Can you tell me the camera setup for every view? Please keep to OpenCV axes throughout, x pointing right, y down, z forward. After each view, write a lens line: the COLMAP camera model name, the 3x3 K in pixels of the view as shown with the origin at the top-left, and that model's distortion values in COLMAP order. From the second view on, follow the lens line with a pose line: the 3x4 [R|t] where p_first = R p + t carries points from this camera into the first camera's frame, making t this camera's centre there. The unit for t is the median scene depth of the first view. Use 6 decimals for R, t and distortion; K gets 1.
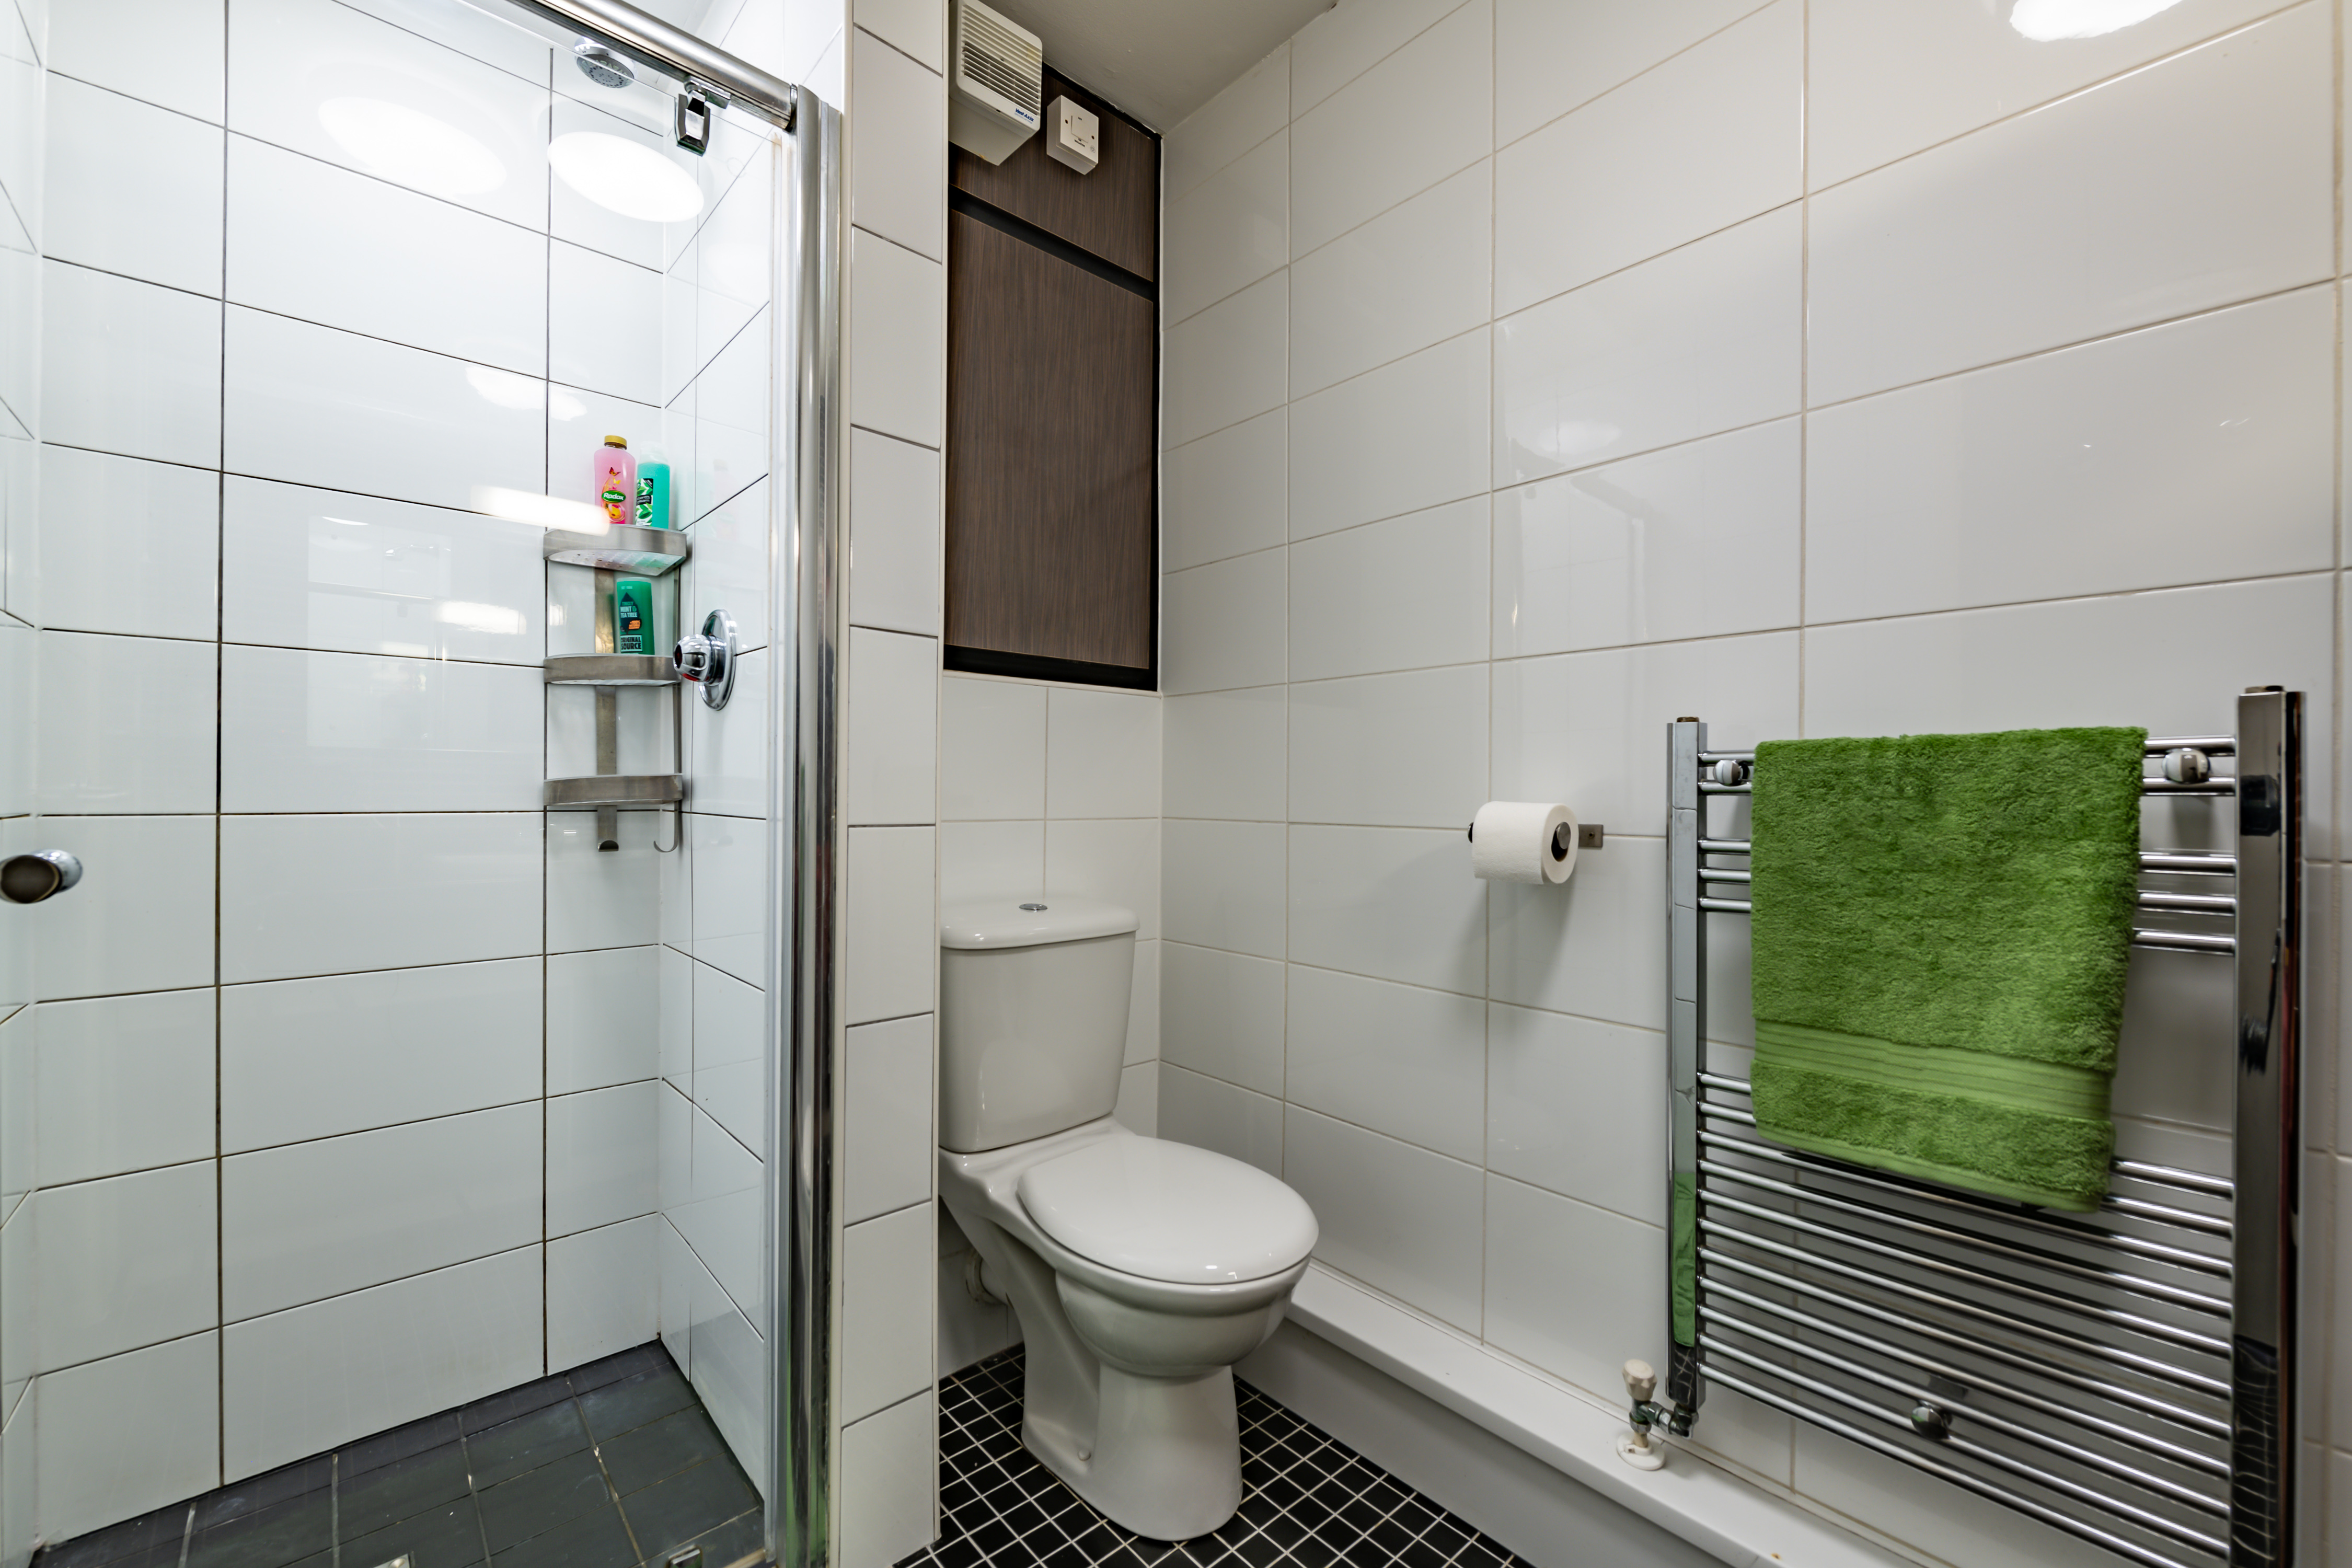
lens RADIAL K [[952.8, 0, 1176.0], [0, 952.8, 784.0], [0, 0, 1]] dist [-0.013648, 0.000245]
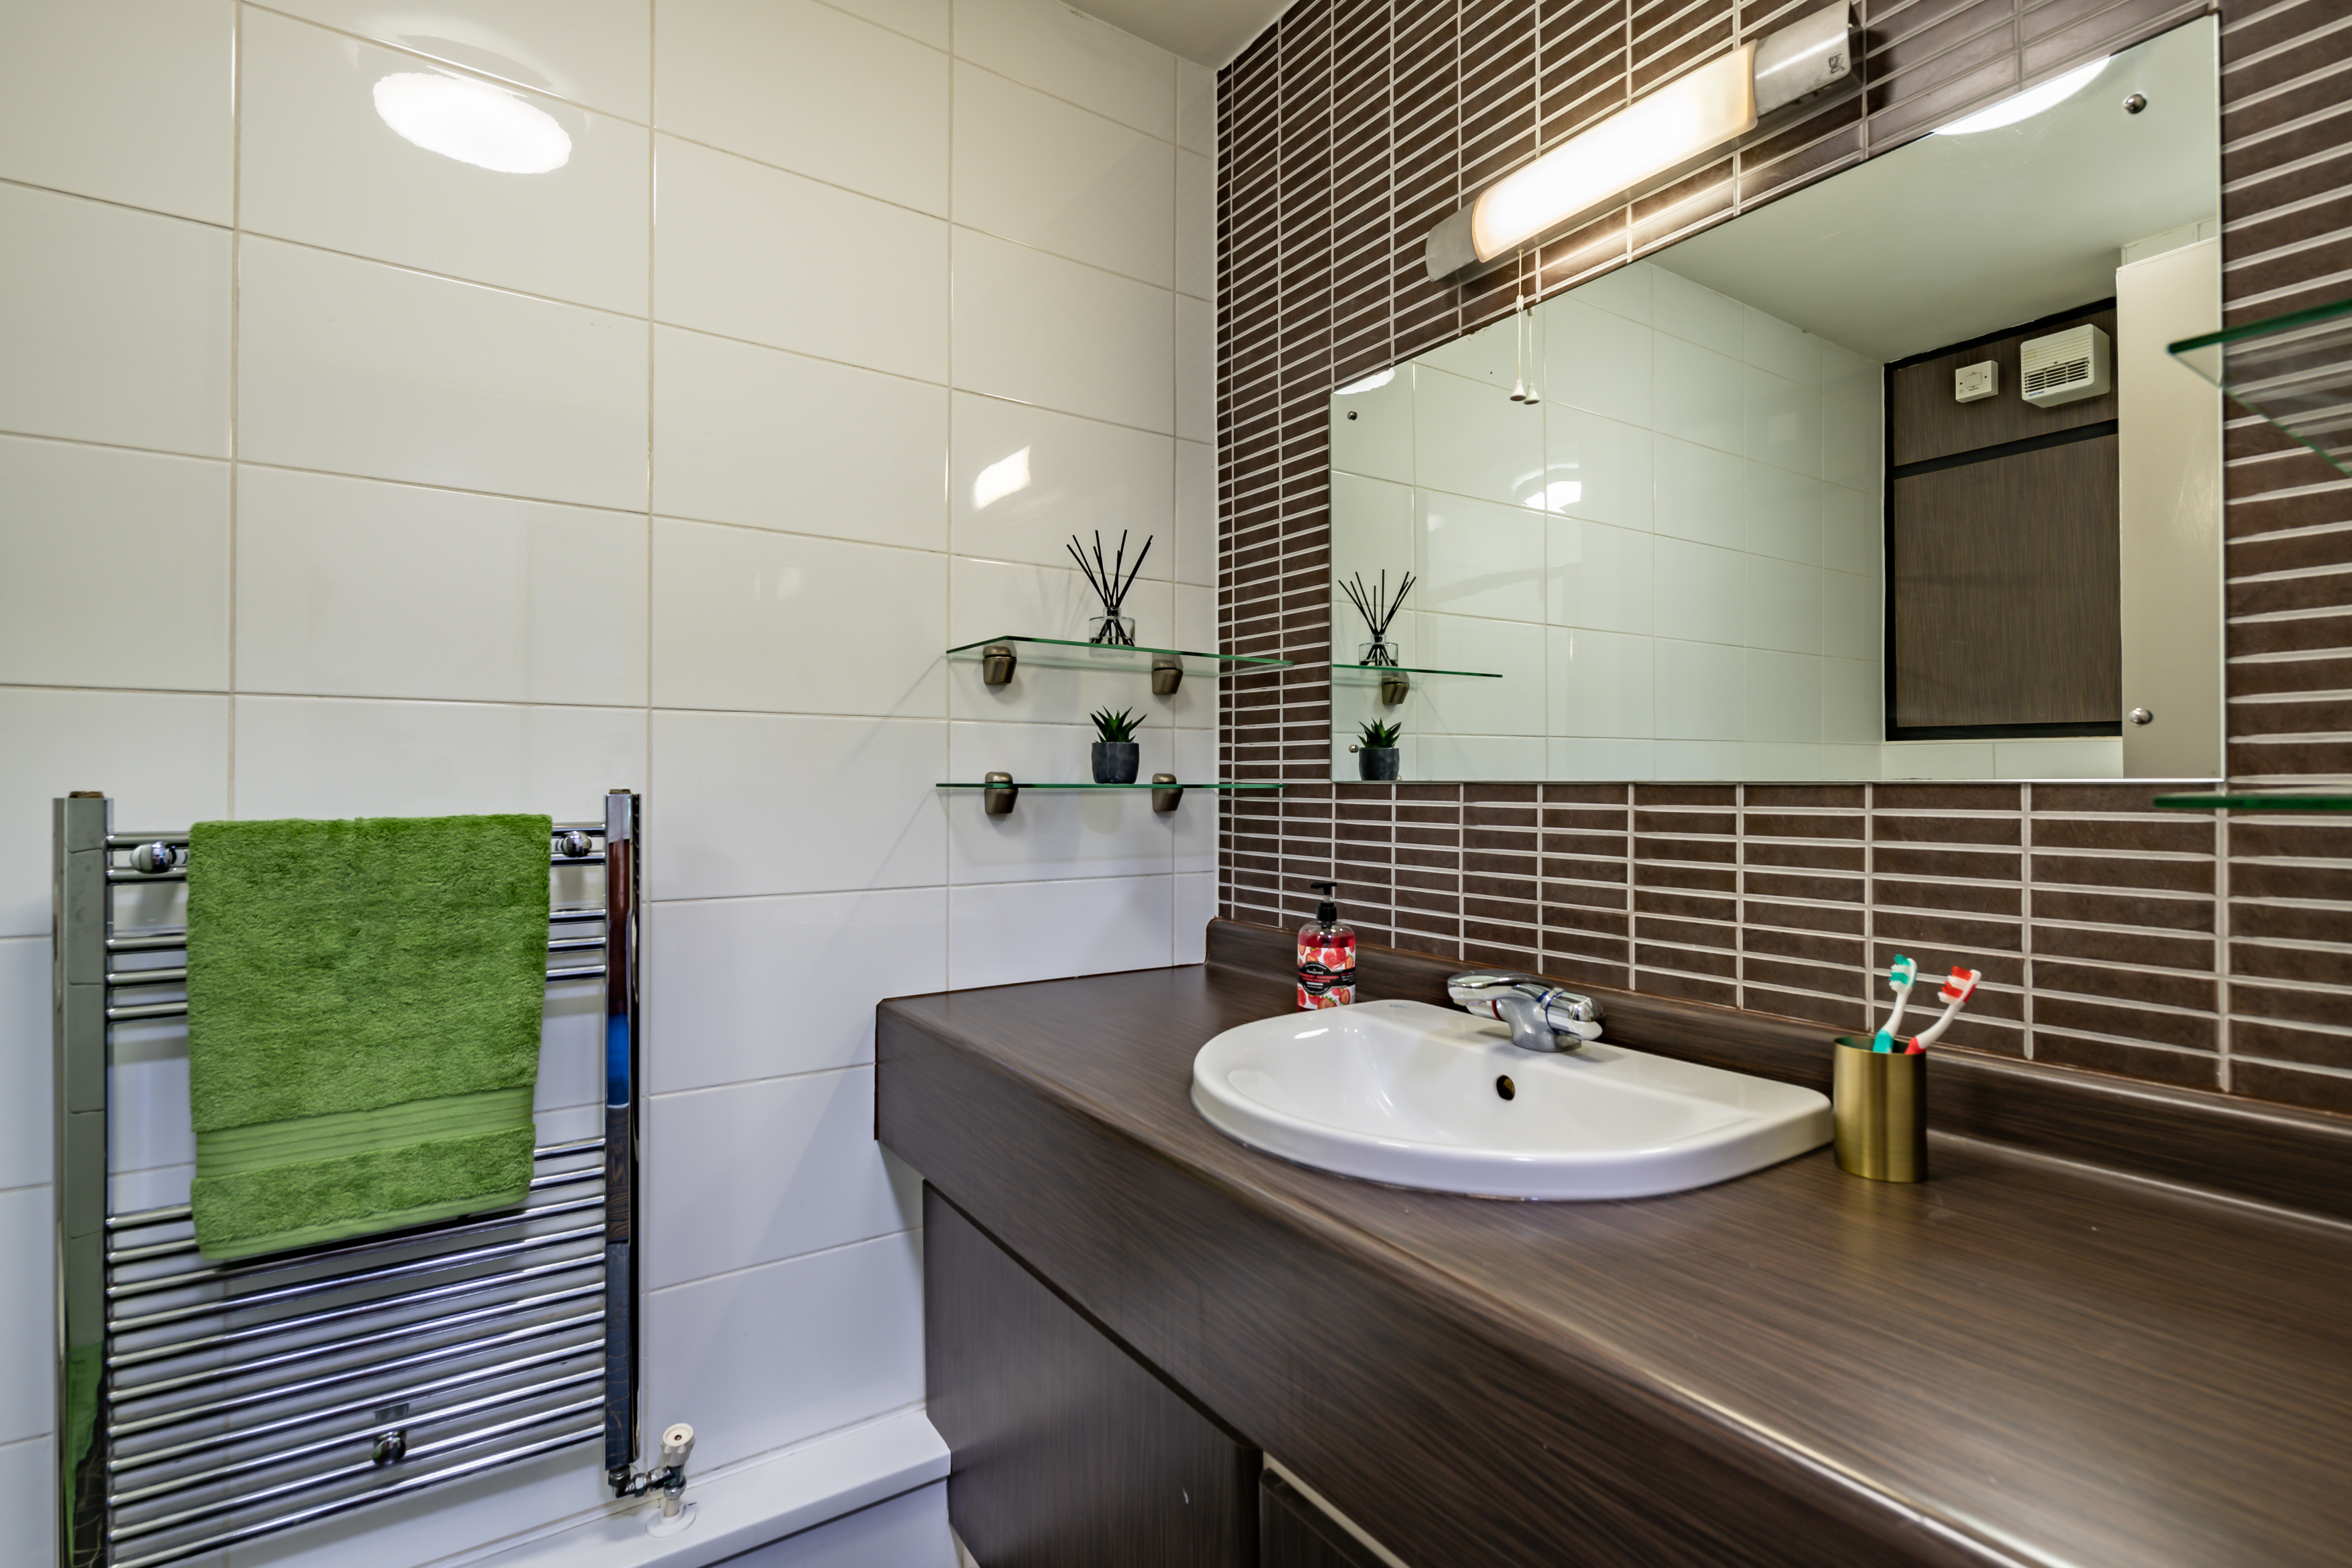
lens RADIAL K [[1084.2, 0, 1176.0], [0, 1084.2, 784.0], [0, 0, 1]] dist [0.000463, -0.000629]
pose [[0.141546, -0.007789, 0.989901, -0.320031], [-0.000049, 0.999969, 0.007875, -0.106948], [-0.989932, -0.001163, 0.141541, -0.075765]]
